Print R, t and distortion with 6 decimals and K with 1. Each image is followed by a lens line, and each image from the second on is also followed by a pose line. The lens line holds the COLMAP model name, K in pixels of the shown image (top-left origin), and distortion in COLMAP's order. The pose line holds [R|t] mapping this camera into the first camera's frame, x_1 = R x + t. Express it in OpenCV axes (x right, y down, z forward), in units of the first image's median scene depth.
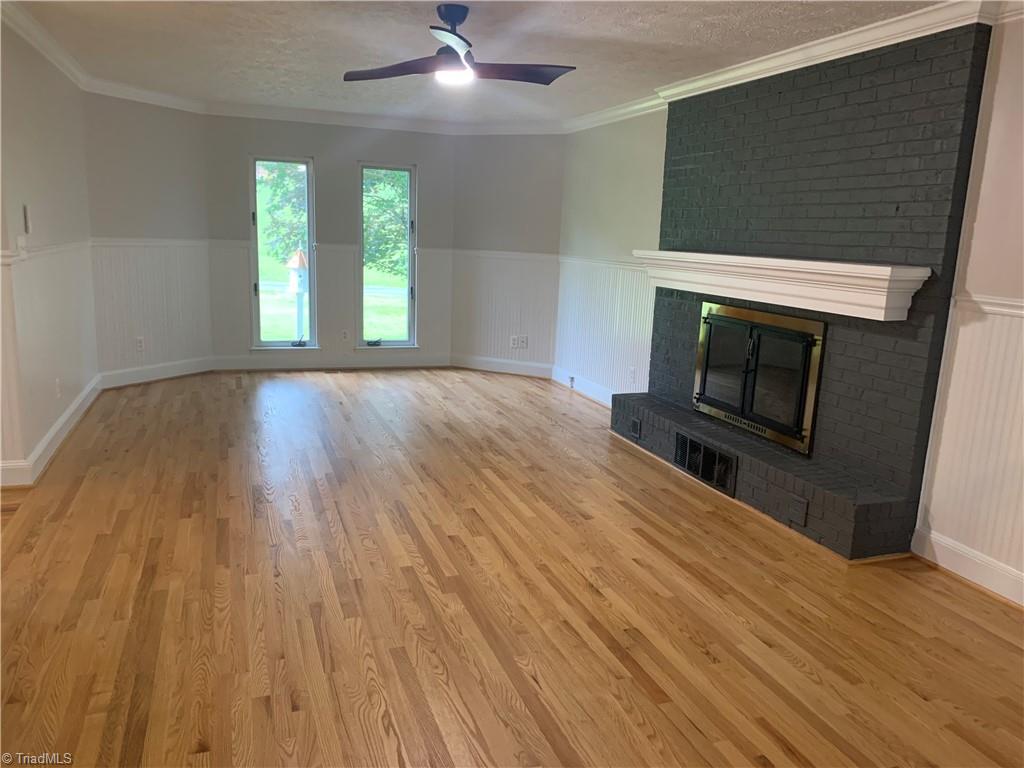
lens RADIAL K [[763.1, 0, 512.0], [0, 763.1, 384.0], [0, 0, 1]] dist [0.009088, -0.082365]
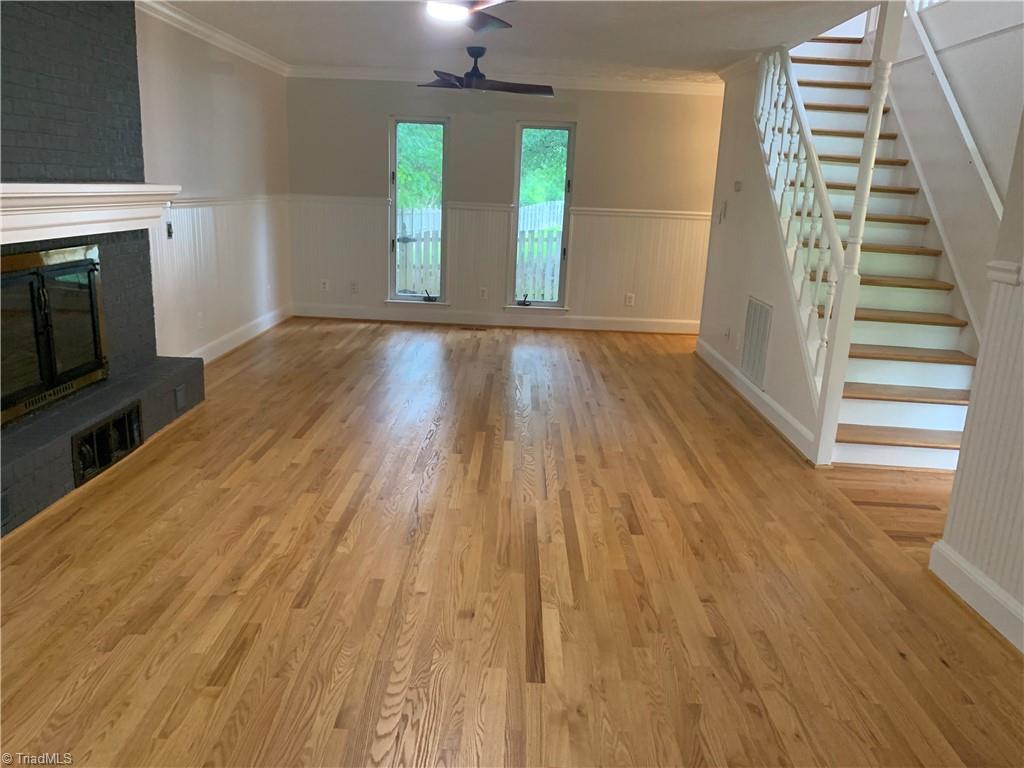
lens RADIAL K [[786.9, 0, 512.0], [0, 786.9, 384.0], [0, 0, 1]] dist [0.024781, -0.023784]
pose [[-0.933415, -0.165327, 0.318439, -0.448921], [-0.012406, 0.901855, 0.431860, -0.354952], [-0.358585, 0.399154, -0.843856, 1.676591]]
